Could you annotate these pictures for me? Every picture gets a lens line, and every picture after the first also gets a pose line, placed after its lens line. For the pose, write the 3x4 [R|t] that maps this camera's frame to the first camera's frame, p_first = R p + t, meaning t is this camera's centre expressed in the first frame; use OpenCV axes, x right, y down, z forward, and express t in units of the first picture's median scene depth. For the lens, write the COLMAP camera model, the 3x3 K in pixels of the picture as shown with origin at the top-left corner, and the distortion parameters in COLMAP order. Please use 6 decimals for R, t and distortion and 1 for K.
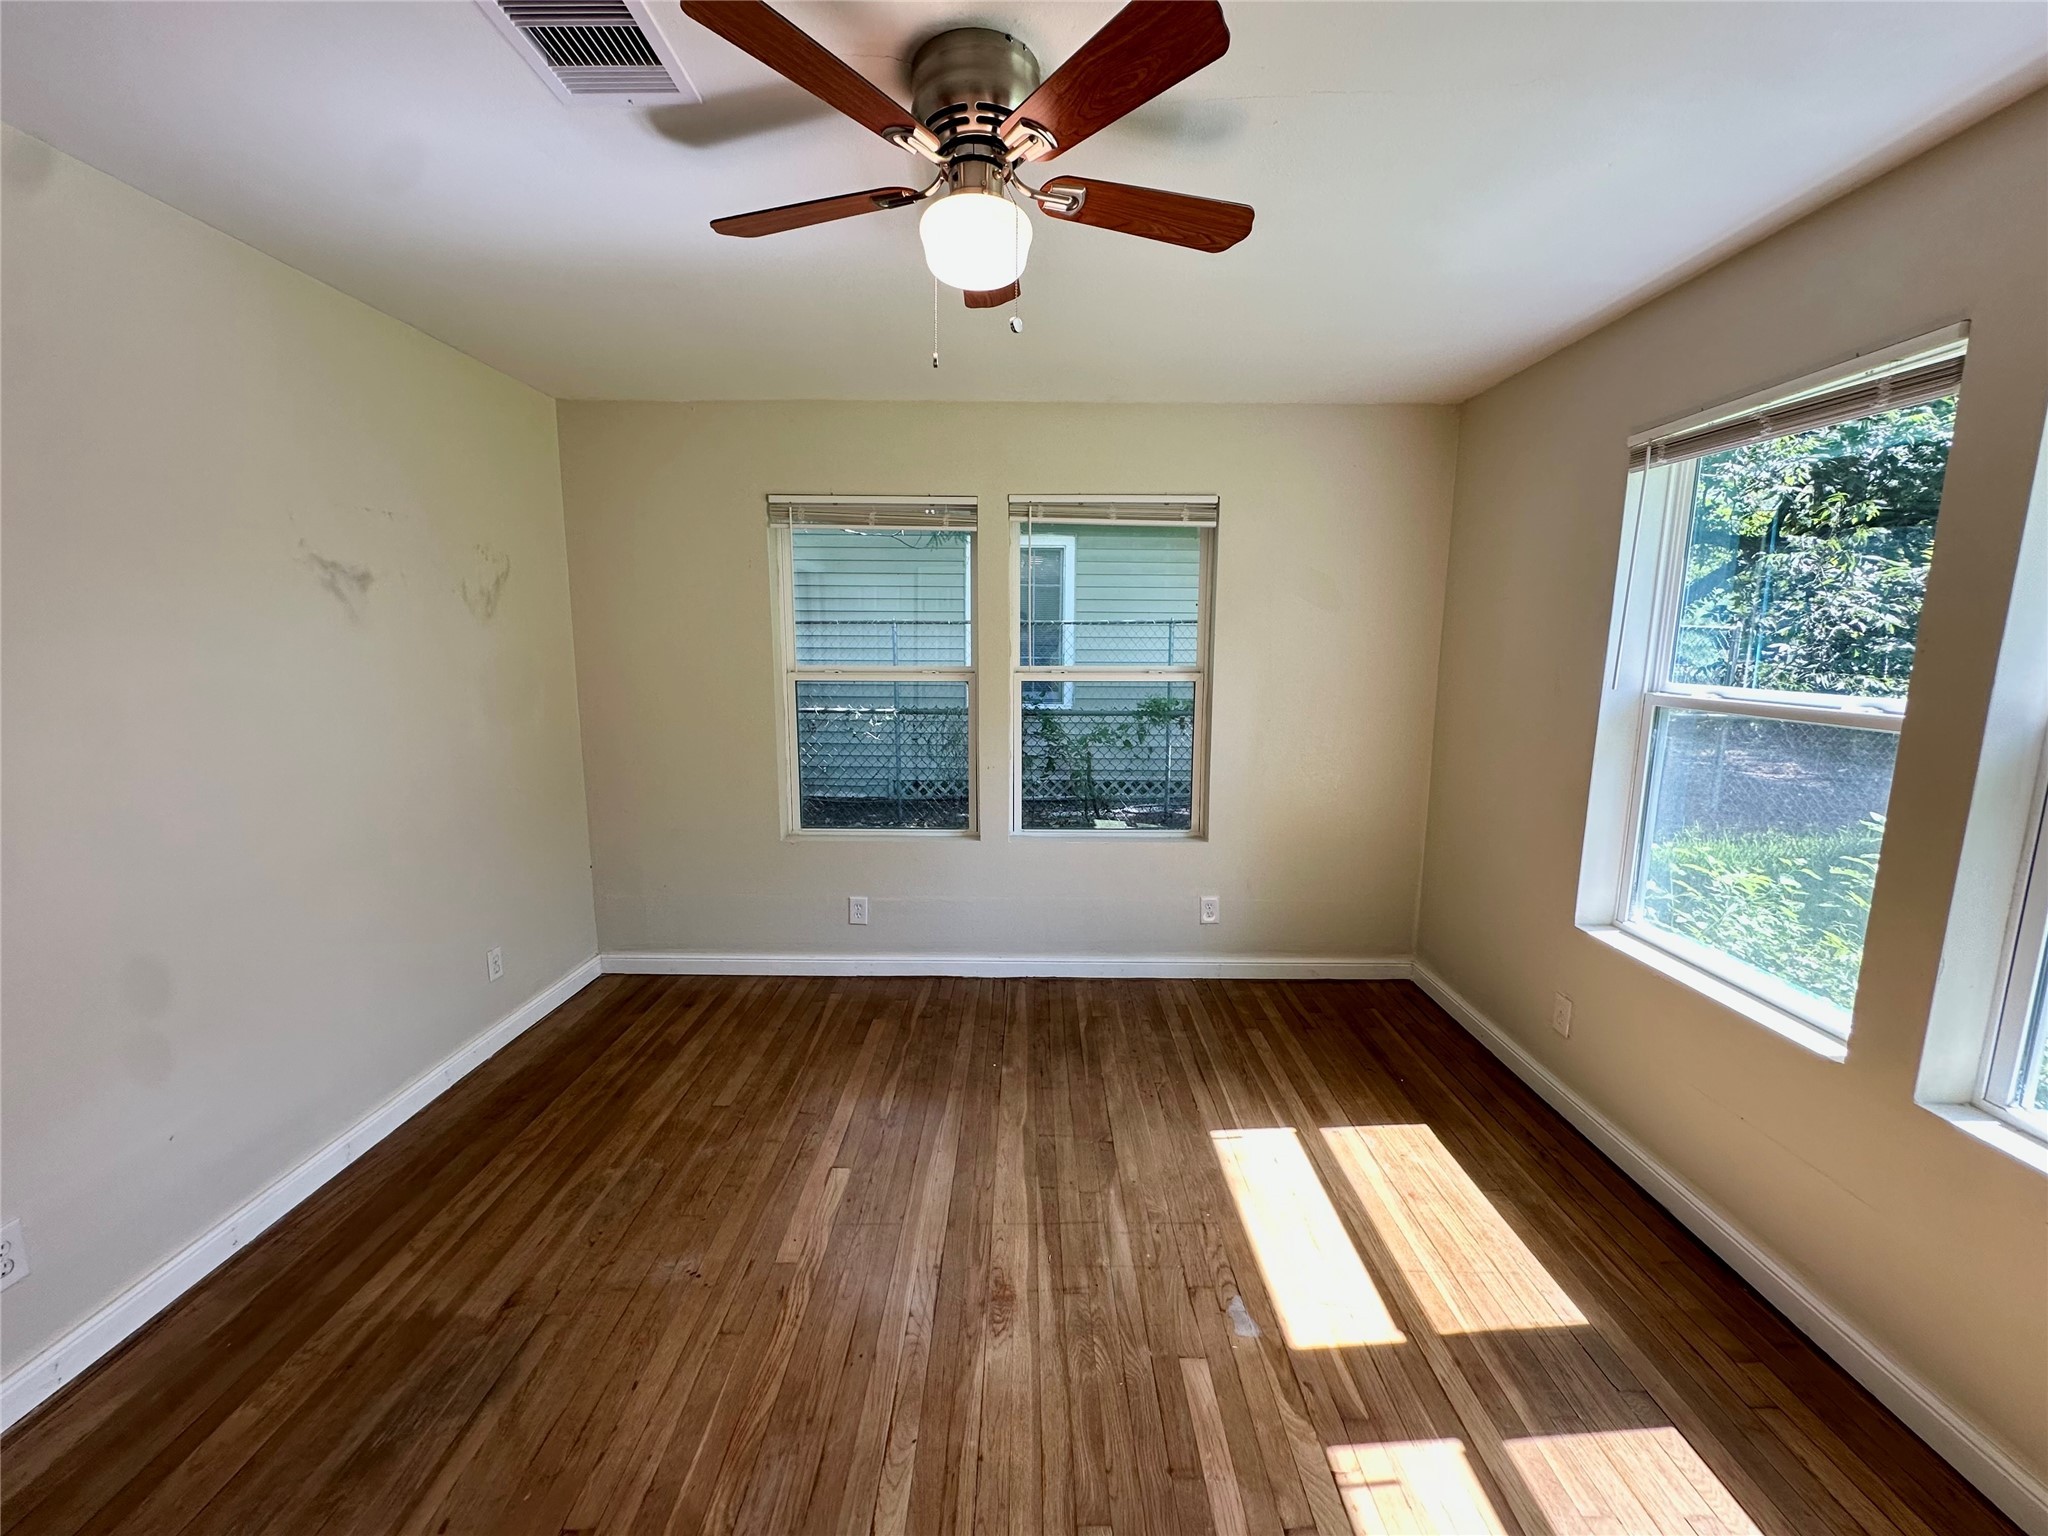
lens RADIAL K [[818.1, 0, 1026.9], [0, 818.1, 770.1], [0, 0, 1]] dist [-0.006453, 0.000009]
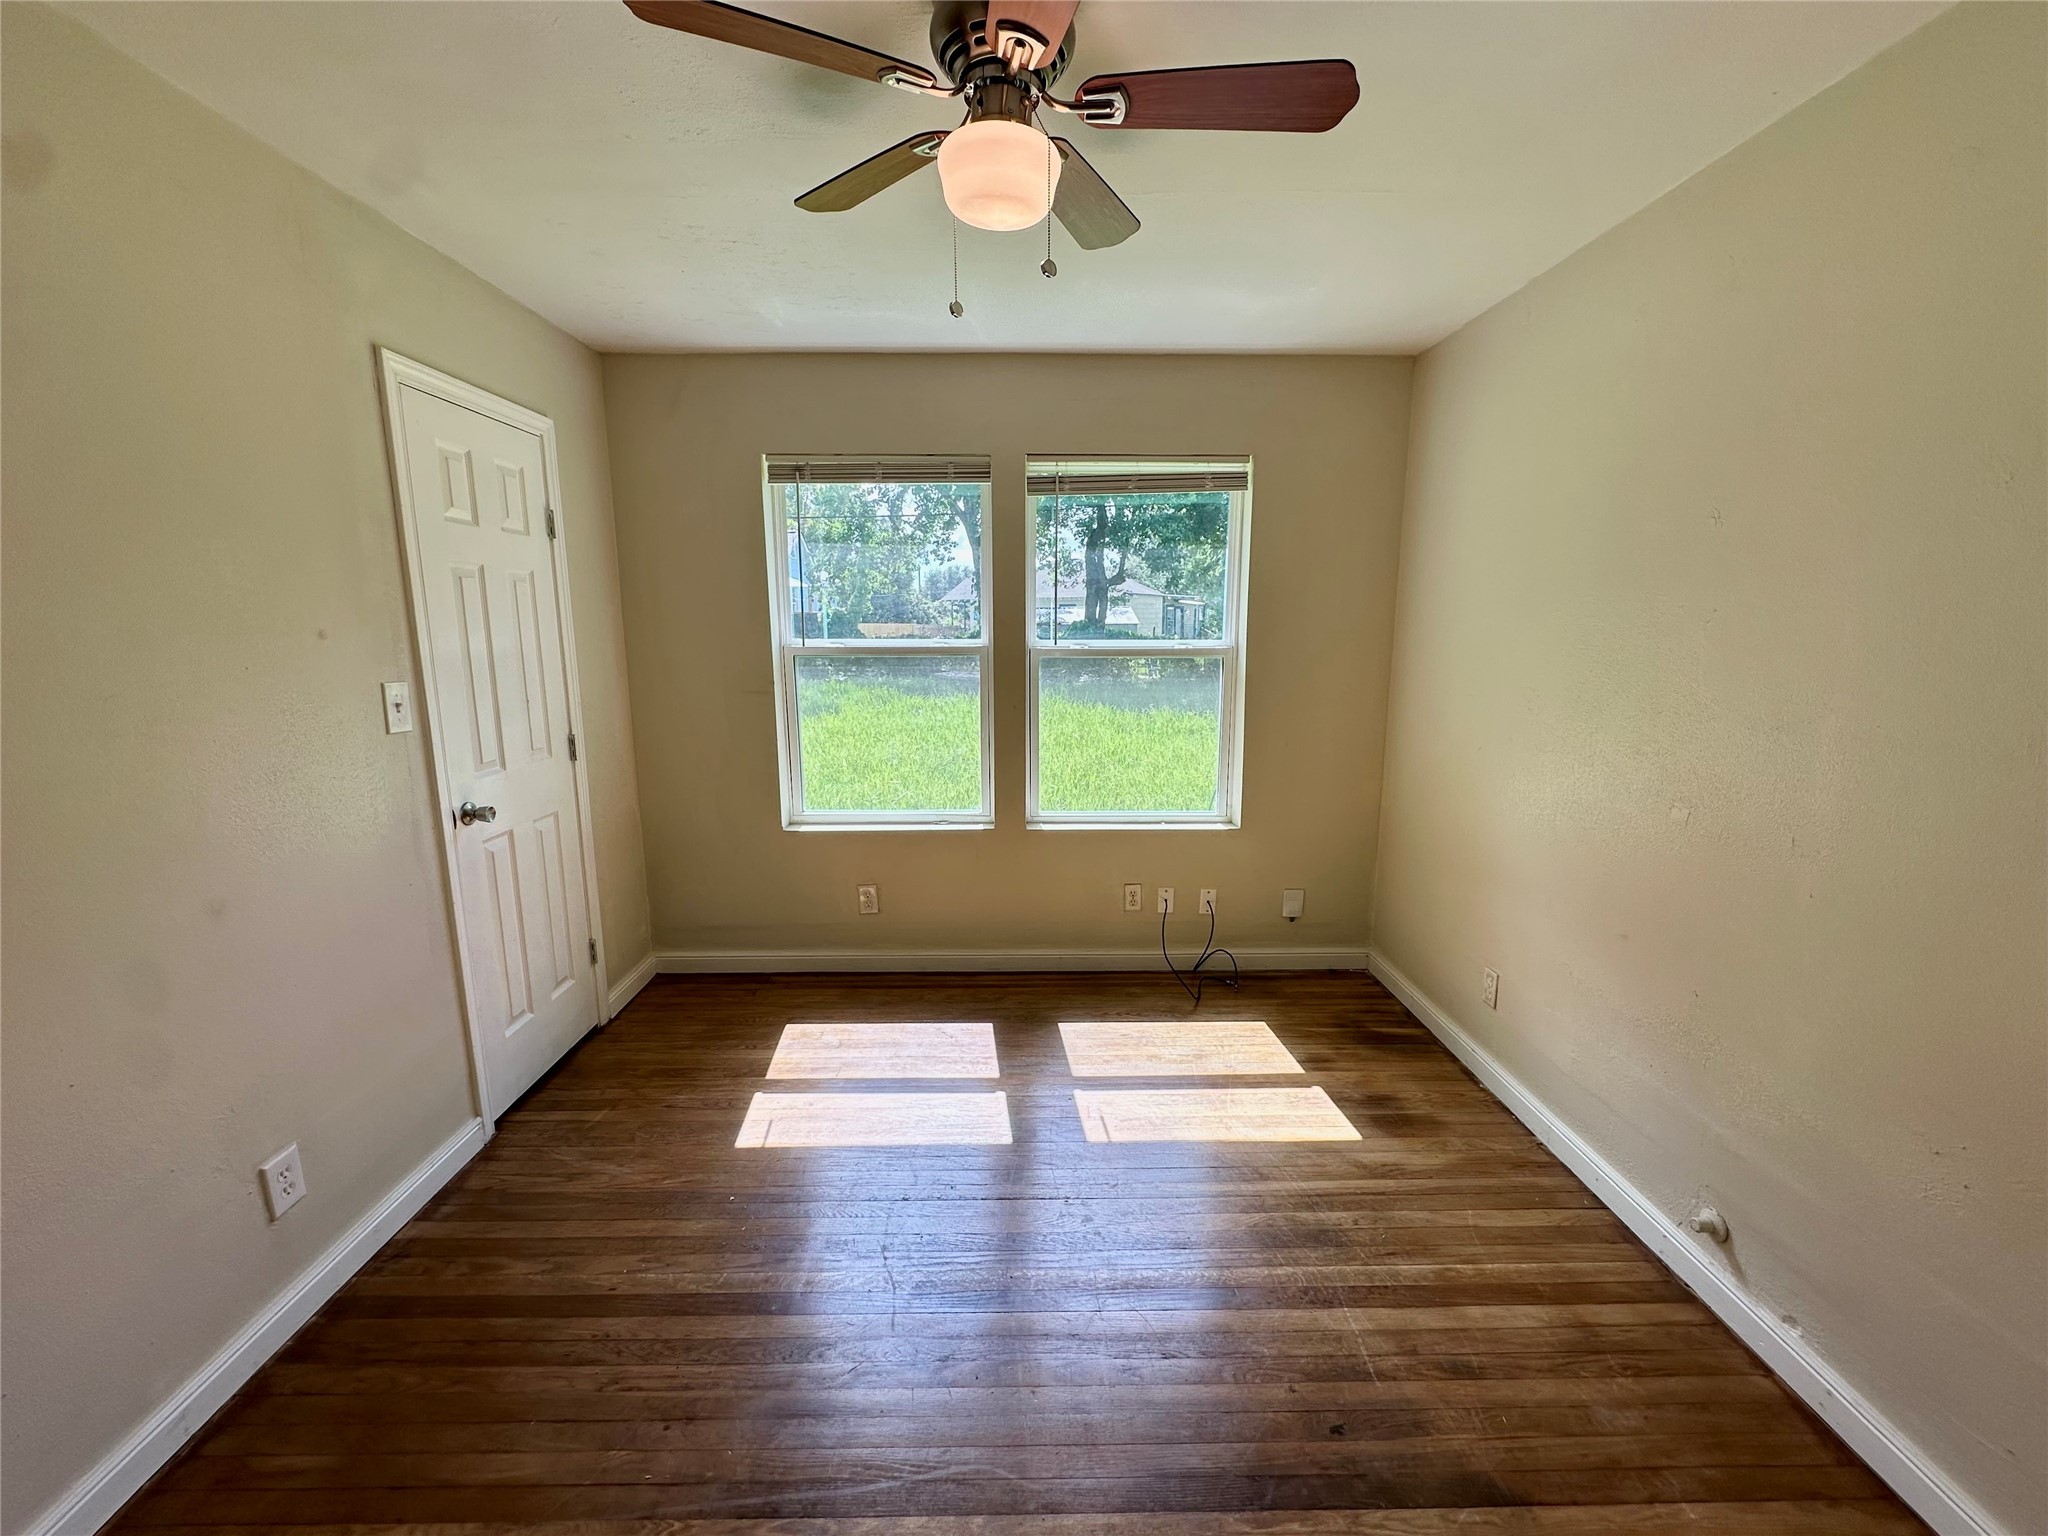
lens RADIAL K [[822.2, 0, 1040.8], [0, 822.2, 753.3], [0, 0, 1]] dist [0.000995, 0.000296]
pose [[-0.027224, -0.171741, 0.984766, -0.539601], [0.153264, 0.972766, 0.173885, -0.080578], [-0.987810, 0.155663, -0.000161, 0.515823]]
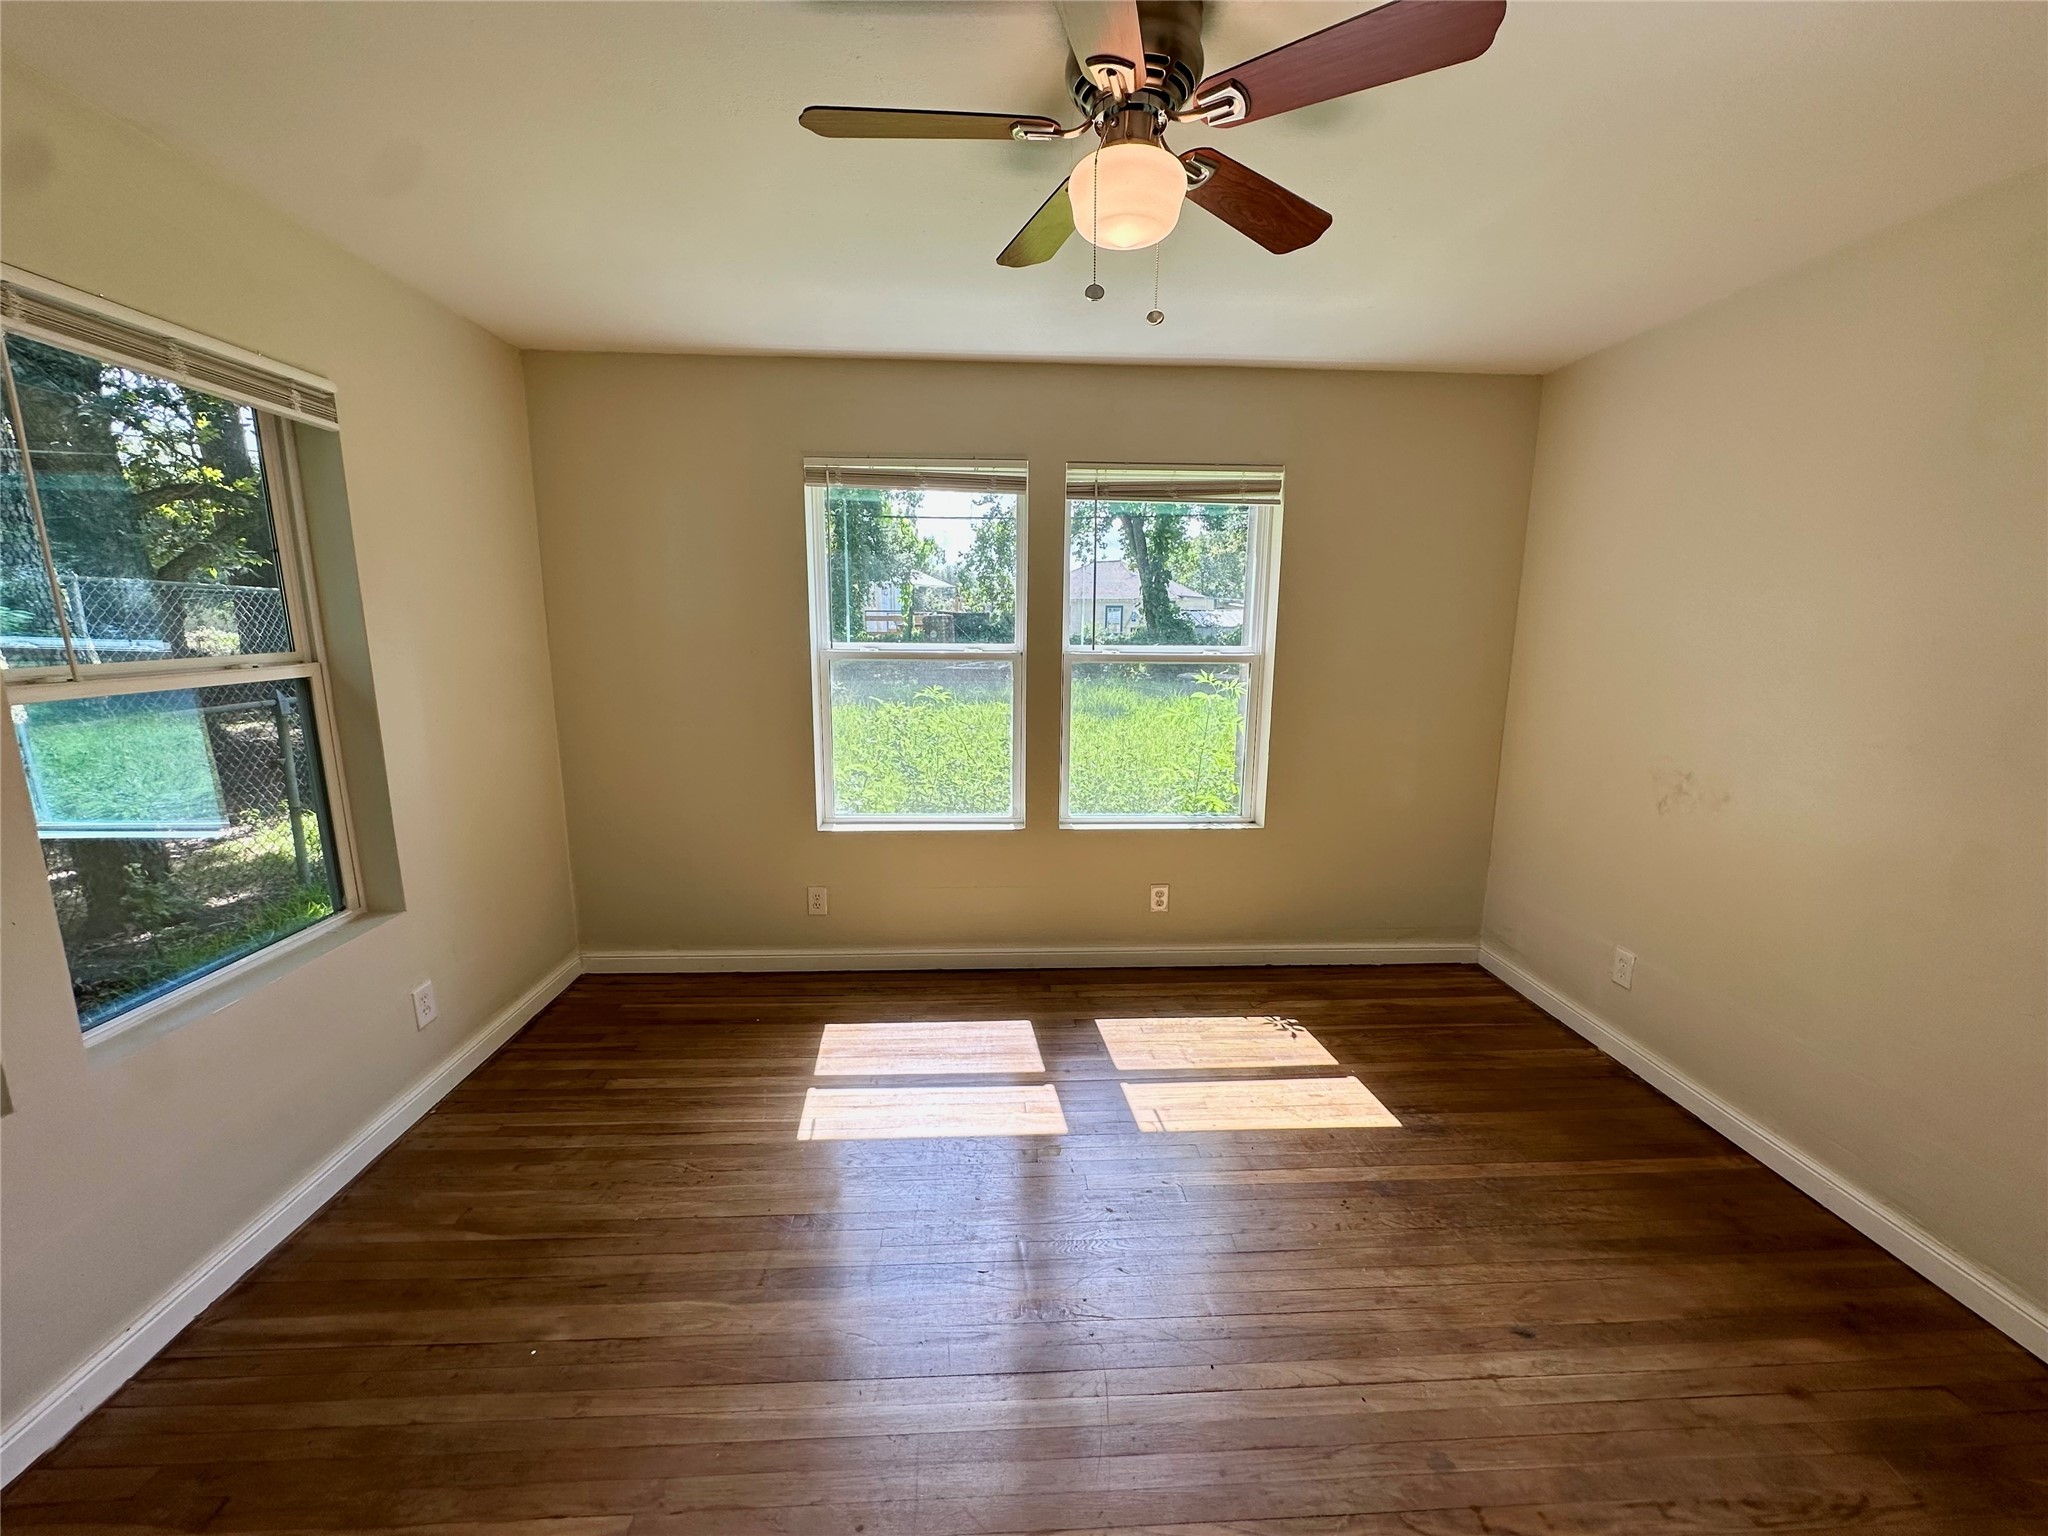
lens RADIAL K [[818.1, 0, 1026.9], [0, 818.1, 770.1], [0, 0, 1]] dist [-0.006453, 0.000009]
pose [[-0.056207, -0.191514, 0.979879, -0.549485], [0.148154, 0.968966, 0.197879, -0.101402], [-0.987366, 0.156295, -0.026089, 0.612551]]
